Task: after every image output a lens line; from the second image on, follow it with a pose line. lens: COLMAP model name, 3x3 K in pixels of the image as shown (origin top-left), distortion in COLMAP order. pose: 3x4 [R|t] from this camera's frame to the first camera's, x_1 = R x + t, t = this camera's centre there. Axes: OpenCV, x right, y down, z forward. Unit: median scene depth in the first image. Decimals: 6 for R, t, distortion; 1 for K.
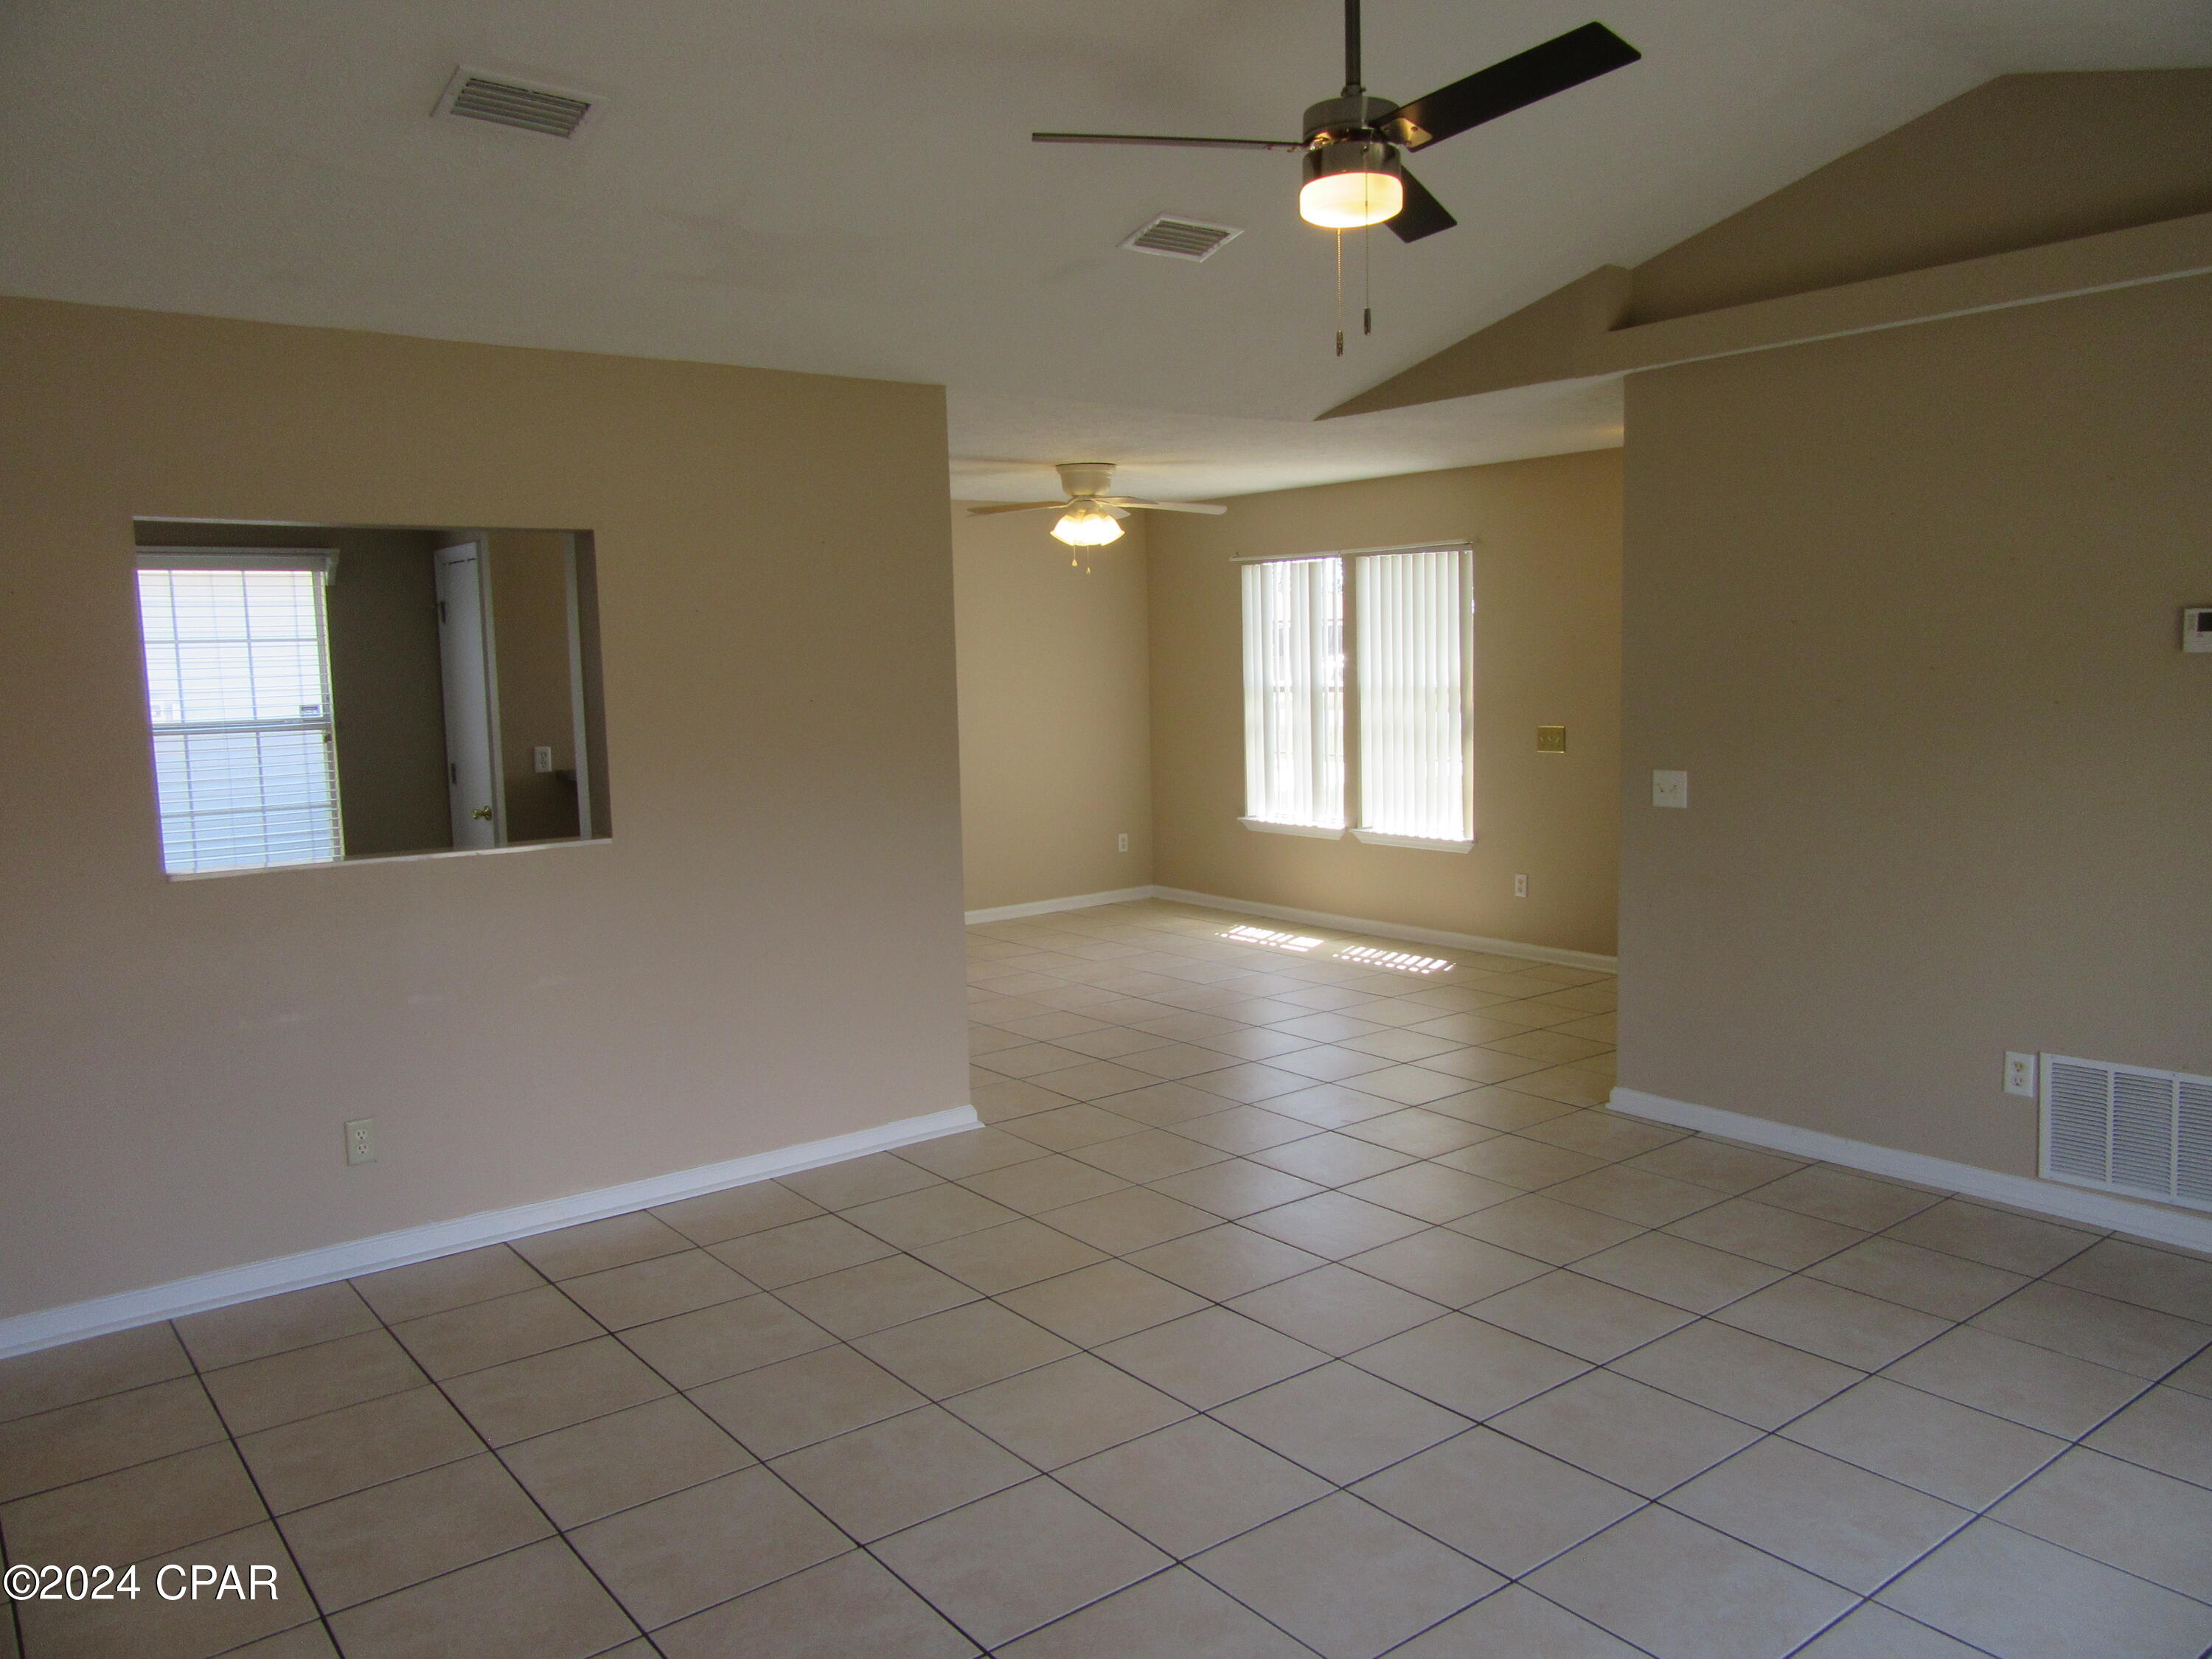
lens RADIAL K [[1630.6, 0, 1116.6], [0, 1630.6, 822.5], [0, 0, 1]] dist [-0.014556, 0.018422]
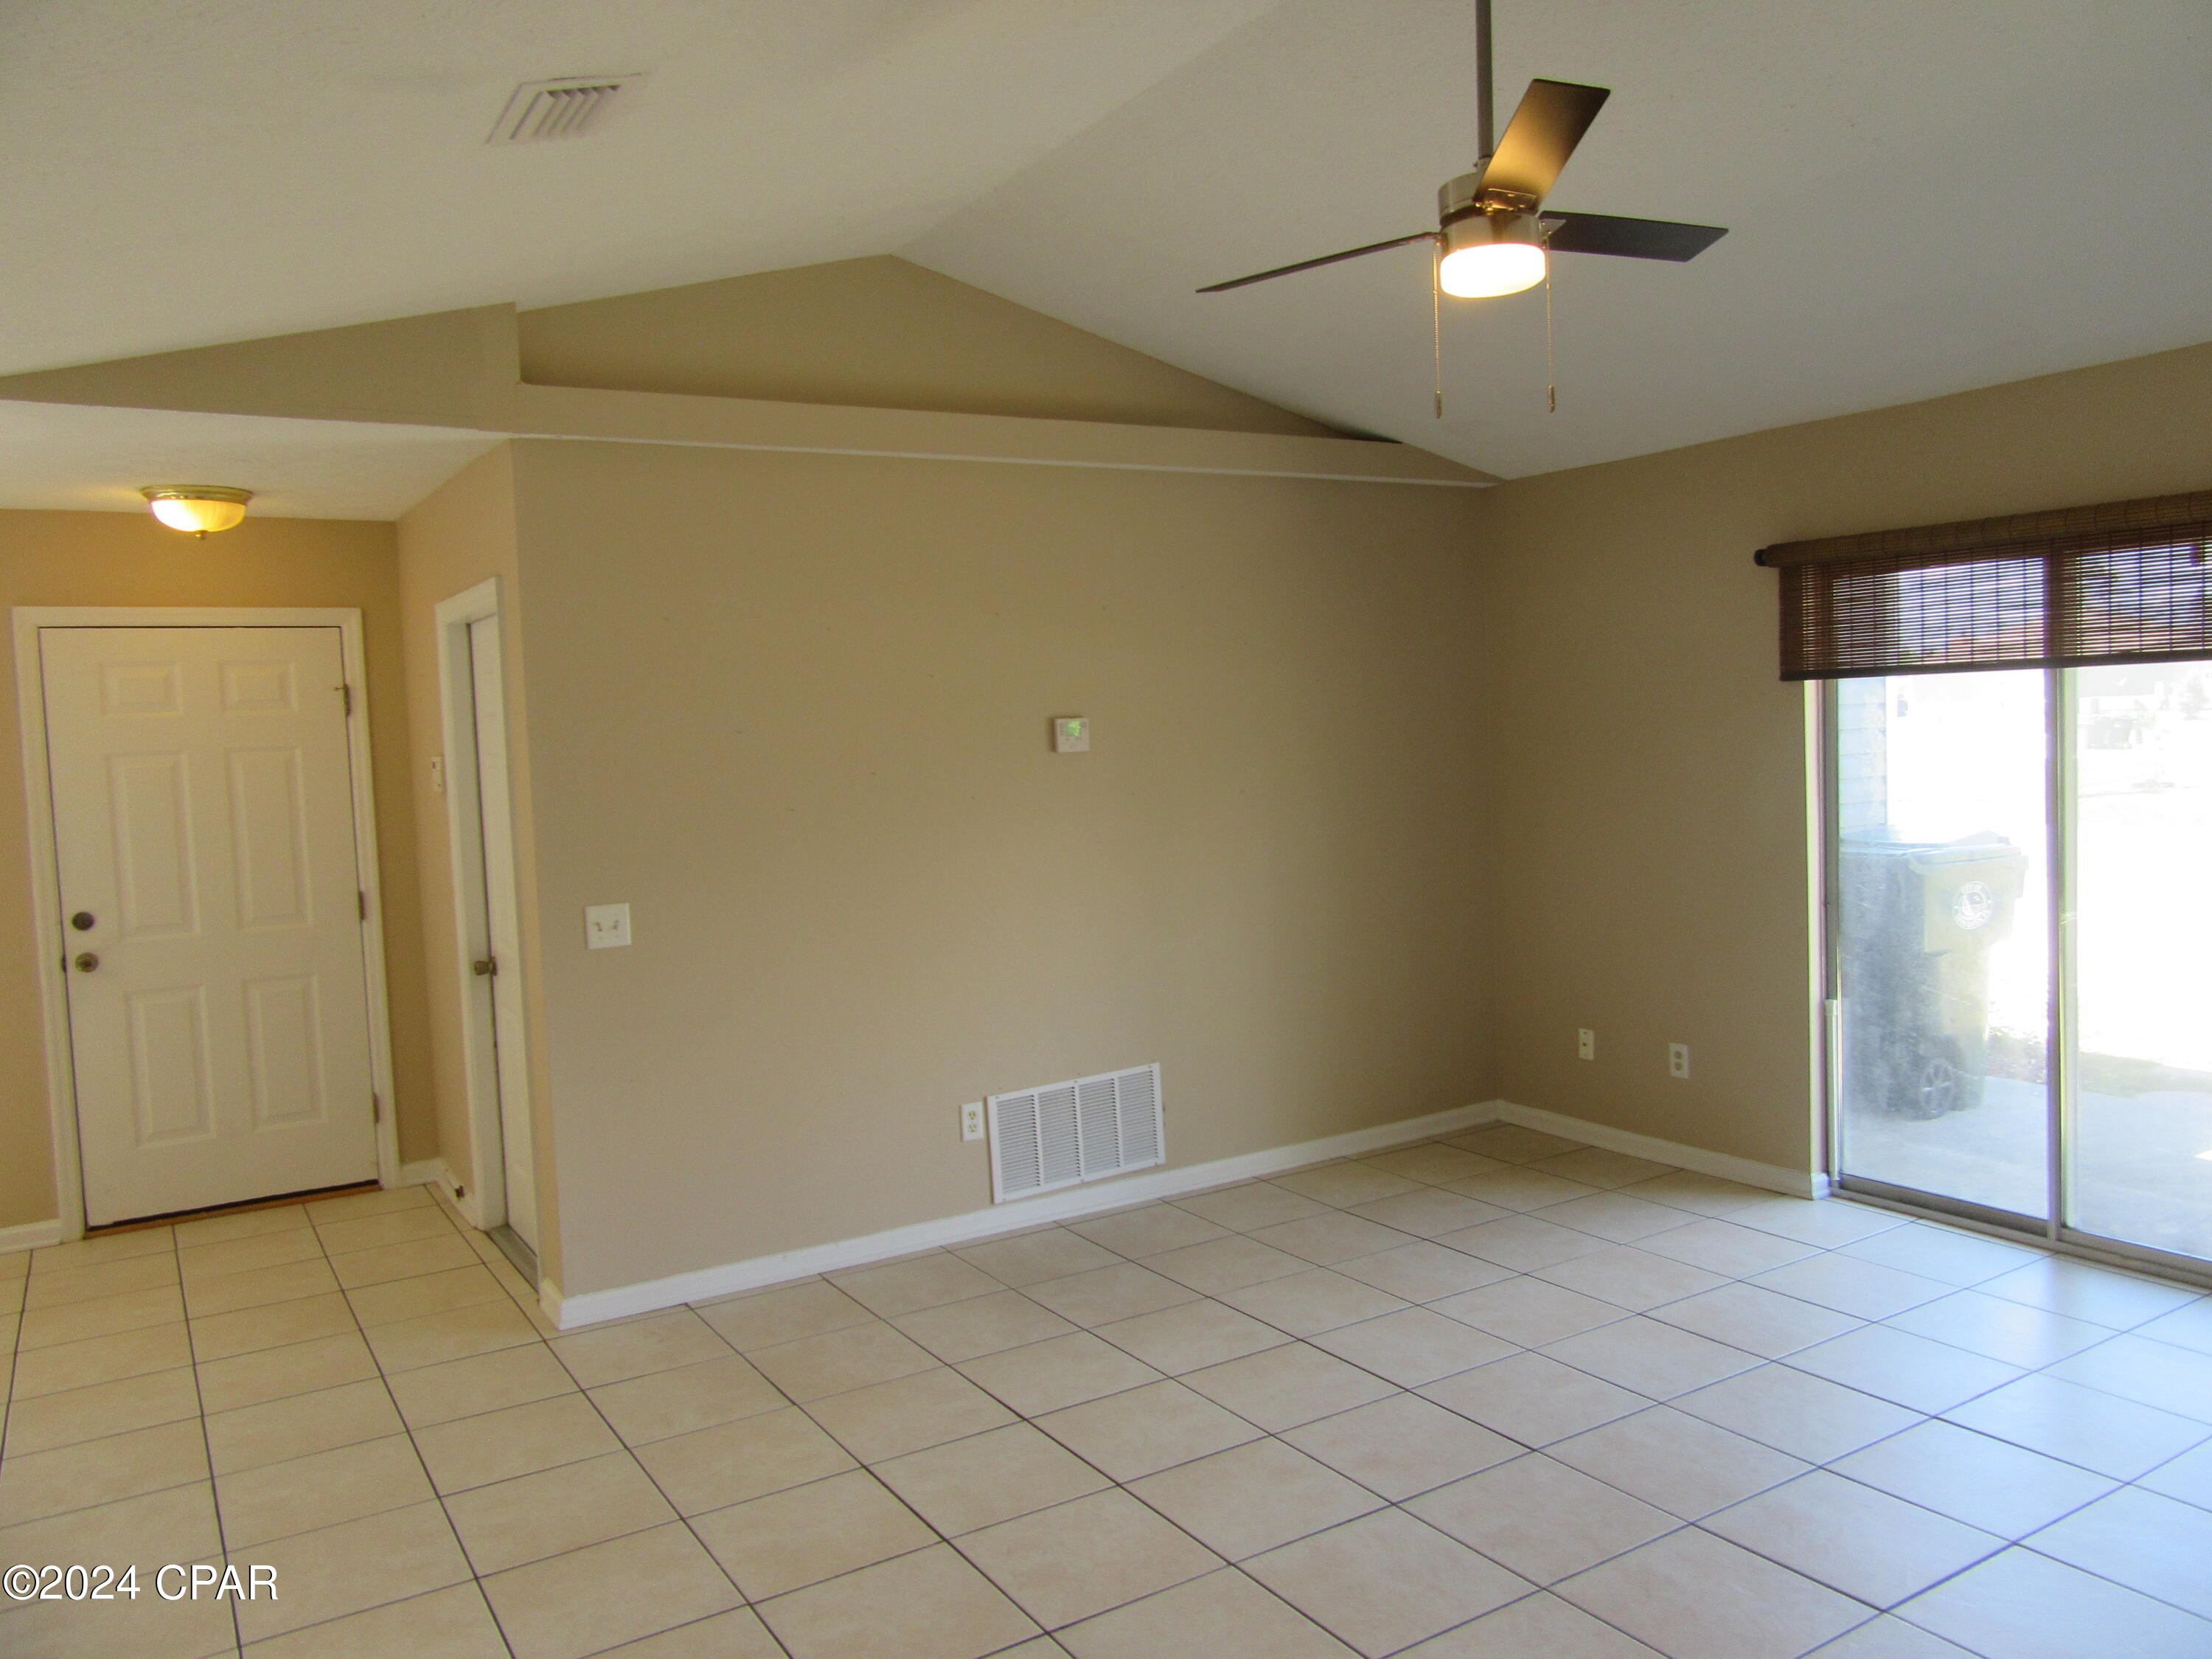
lens RADIAL K [[1630.6, 0, 1112.9], [0, 1630.6, 829.8], [0, 0, 1]] dist [-0.014556, 0.018422]
pose [[0.109819, -0.042025, 0.993063, -0.543969], [0.142504, 0.989450, 0.026113, -0.062266], [-0.983683, 0.138647, 0.114649, 0.709168]]
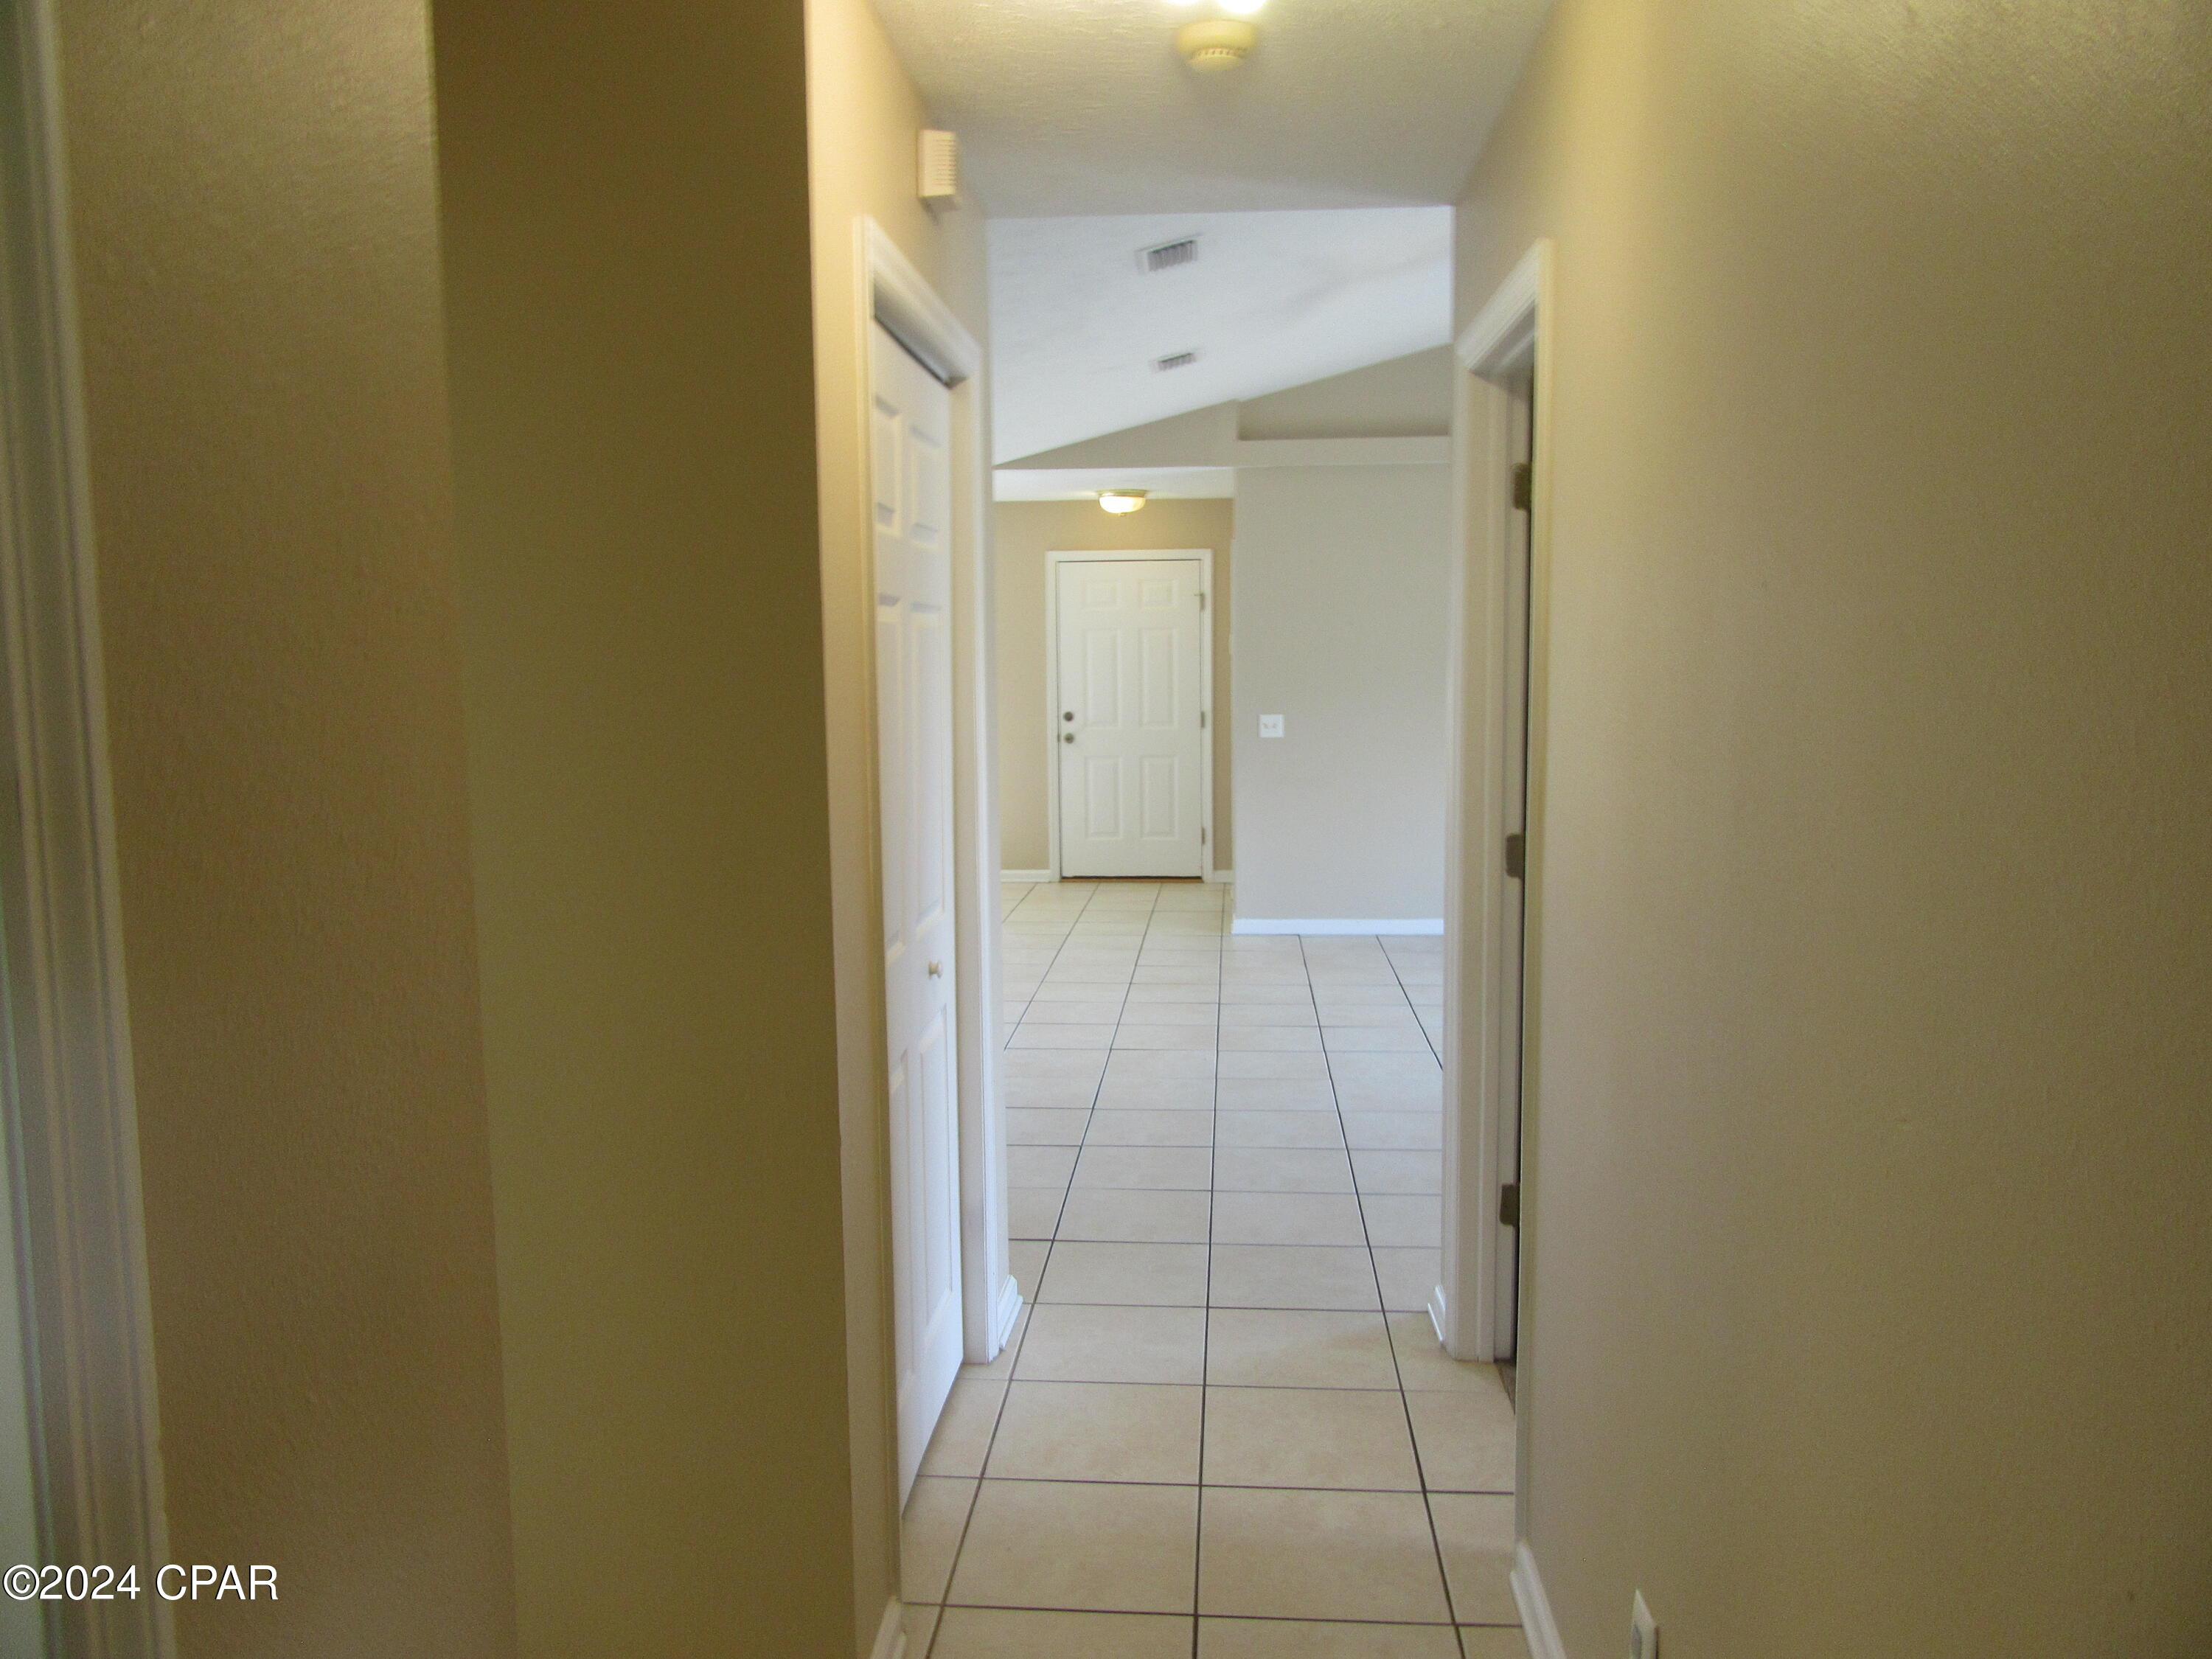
lens RADIAL K [[1630.6, 0, 1105.1], [0, 1630.6, 815.8], [0, 0, 1]] dist [-0.014556, 0.018422]
pose [[0.677350, -0.057084, 0.733443, -1.083453], [0.072537, 0.997309, 0.010632, 0.044000], [-0.732076, 0.046000, 0.679668, 0.027011]]
